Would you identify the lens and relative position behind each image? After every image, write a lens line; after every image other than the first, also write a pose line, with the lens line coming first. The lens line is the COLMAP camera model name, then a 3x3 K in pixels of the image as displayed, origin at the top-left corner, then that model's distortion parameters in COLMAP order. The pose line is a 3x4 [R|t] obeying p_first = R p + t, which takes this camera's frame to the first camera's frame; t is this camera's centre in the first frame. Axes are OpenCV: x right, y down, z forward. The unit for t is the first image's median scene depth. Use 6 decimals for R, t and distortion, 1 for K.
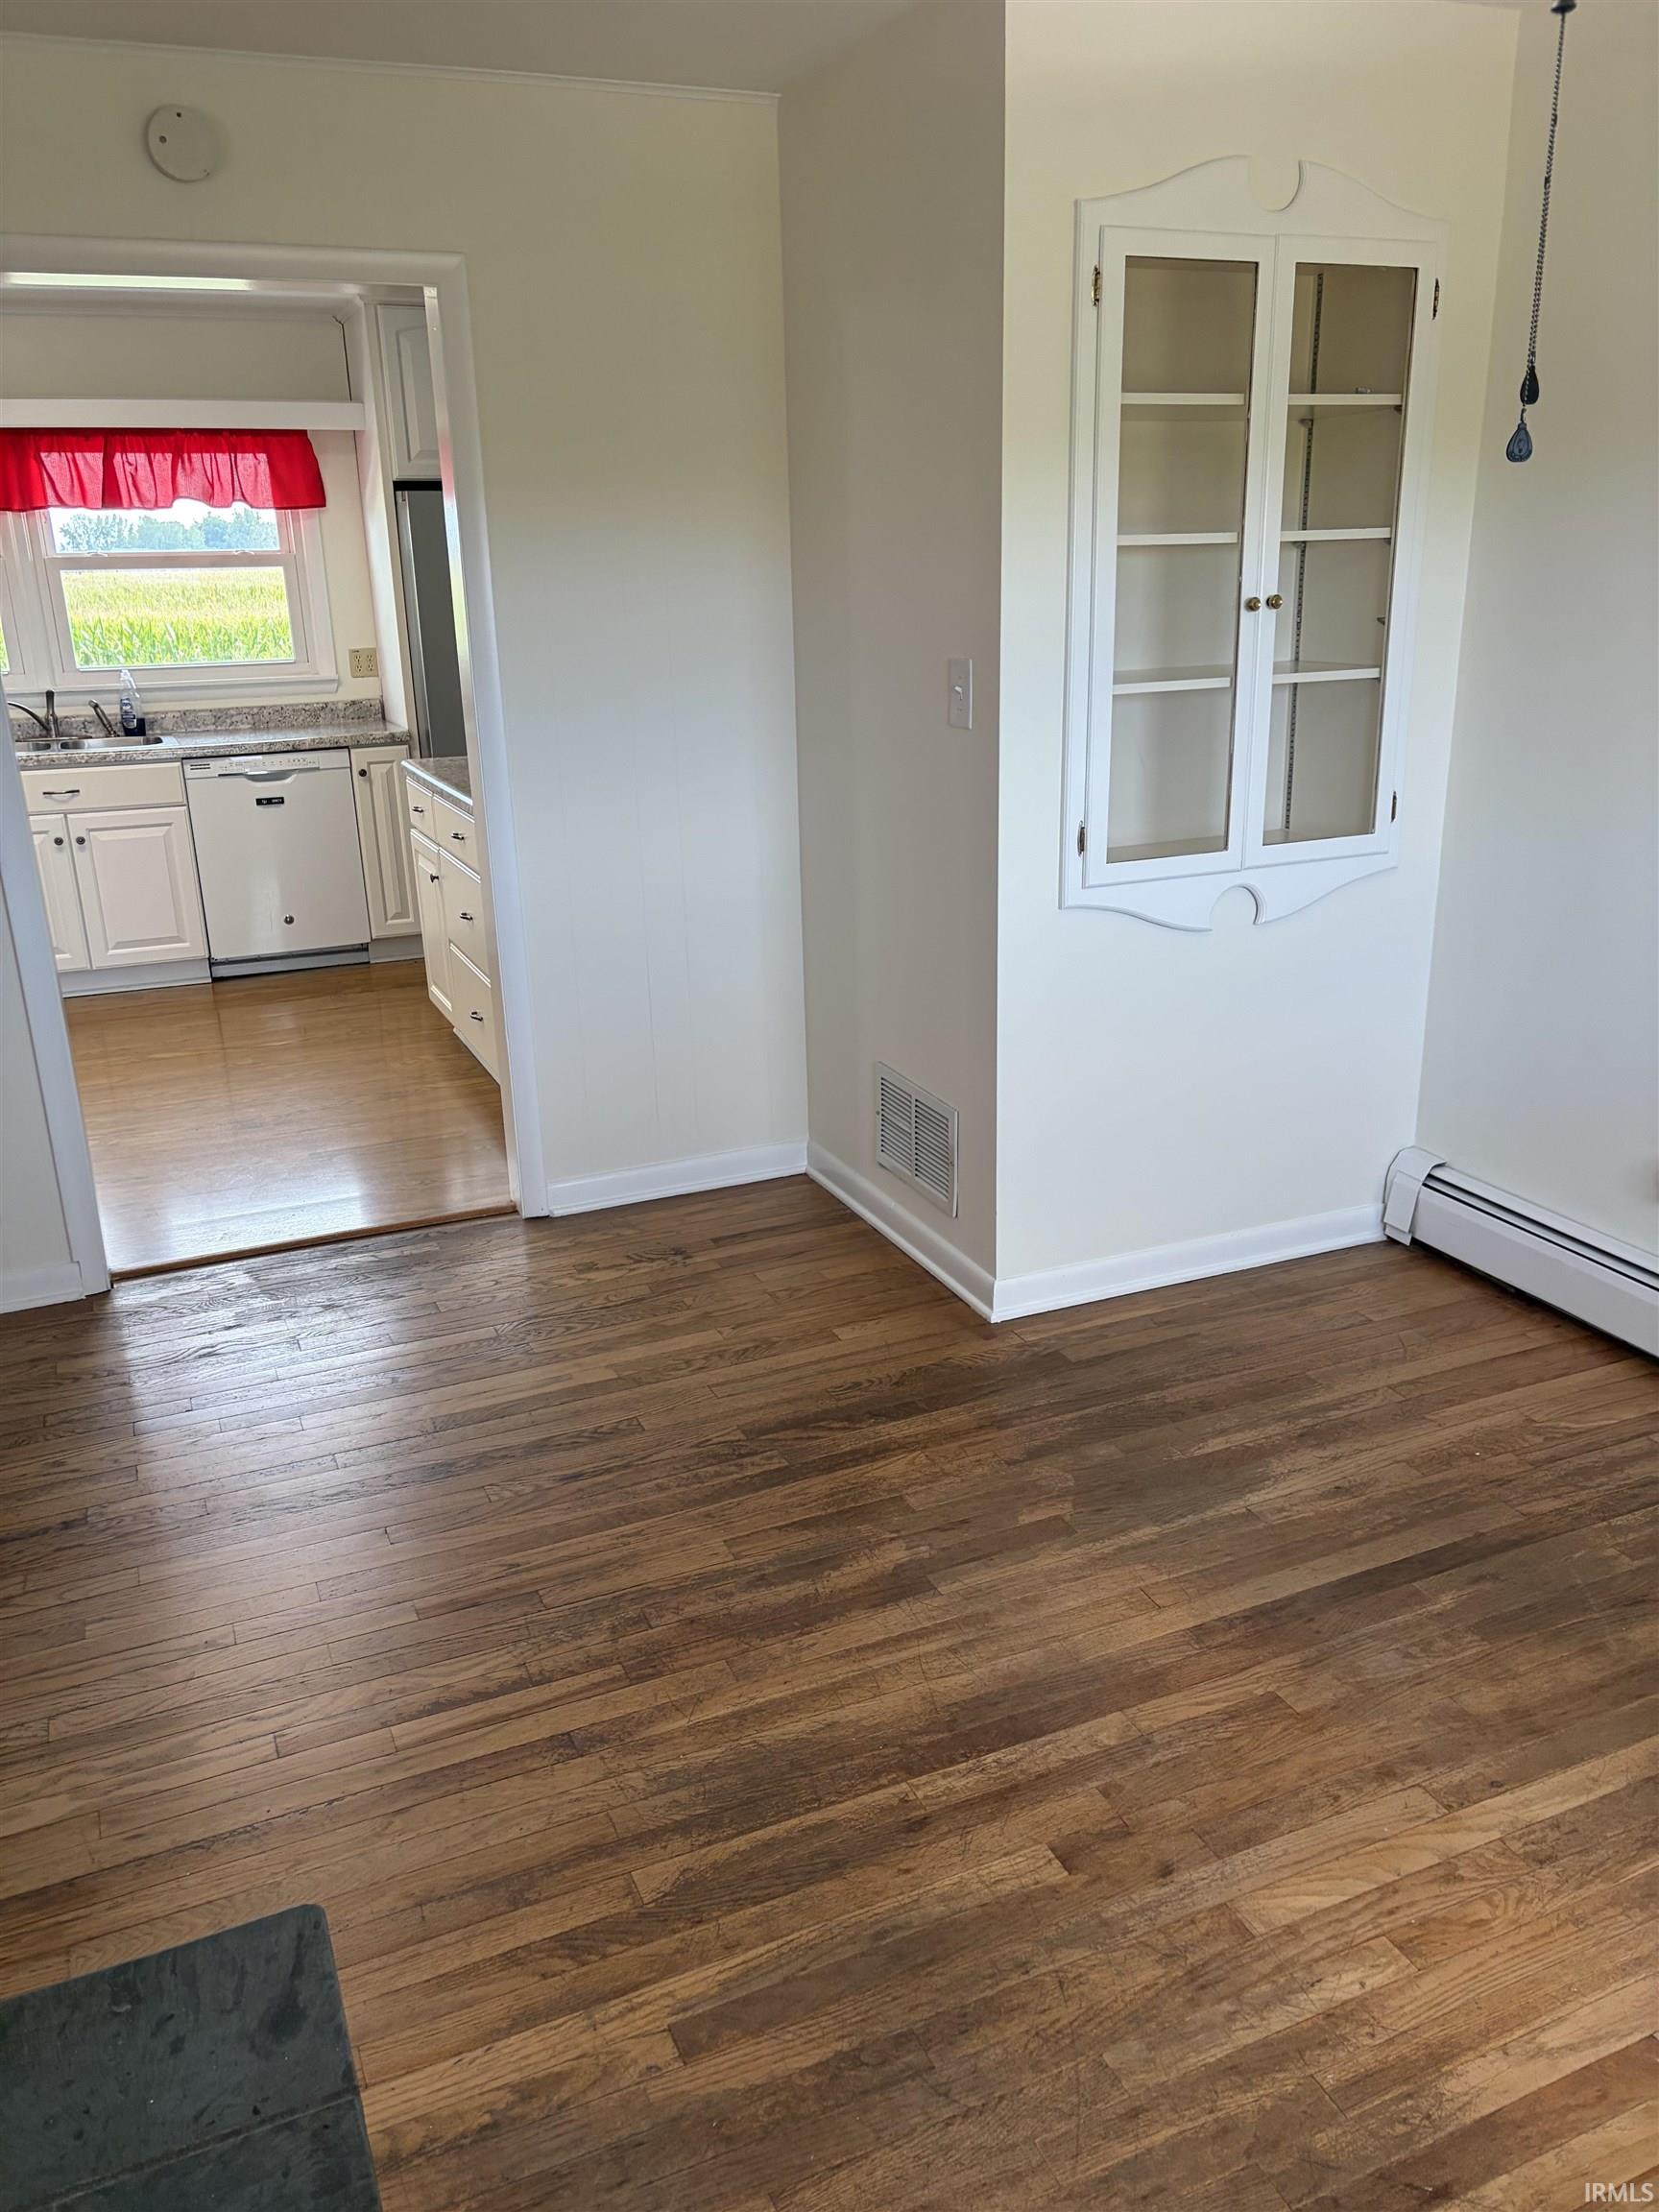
lens RADIAL K [[1686.0, 0, 826.1], [0, 1686.0, 1104.8], [0, 0, 1]] dist [0.035394, -0.030466]
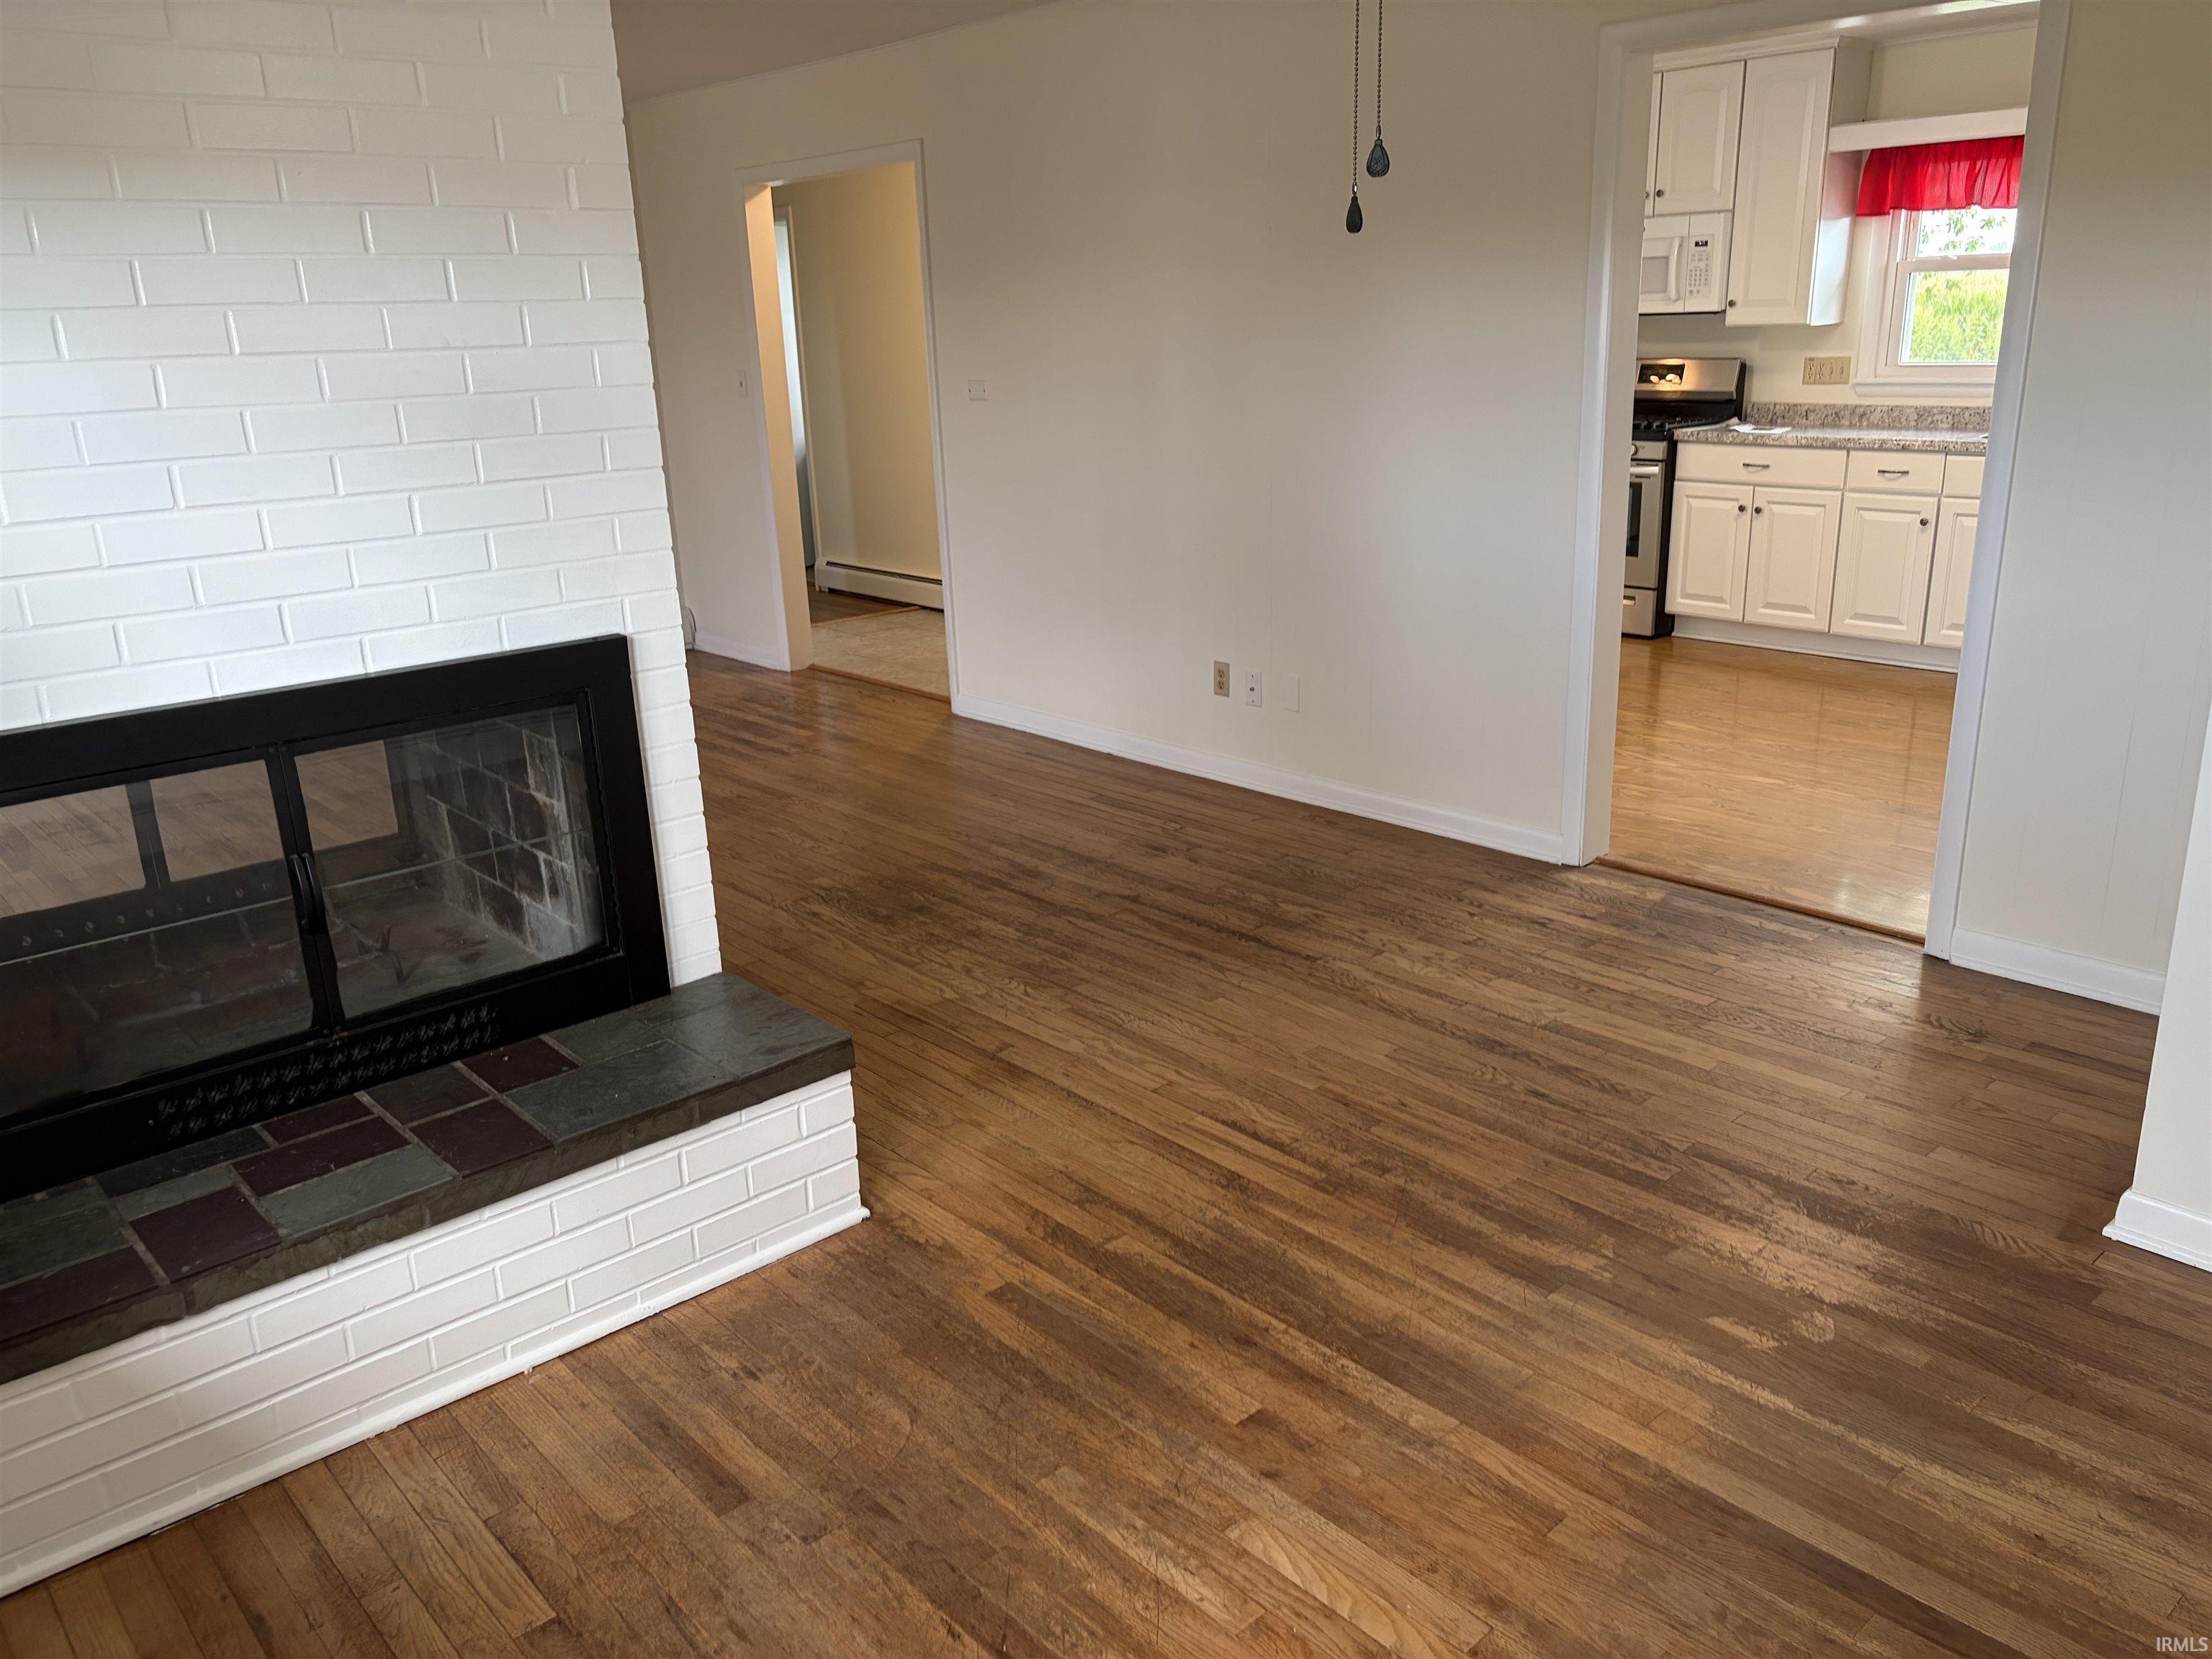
lens RADIAL K [[1686.0, 0, 1108.5], [0, 1686.0, 822.9], [0, 0, 1]] dist [0.035394, -0.030466]
pose [[0.310416, 0.294059, -0.903975, 0.859090], [-0.269855, 0.939089, 0.212816, -0.133965], [0.911493, 0.177881, 0.370862, 0.331748]]
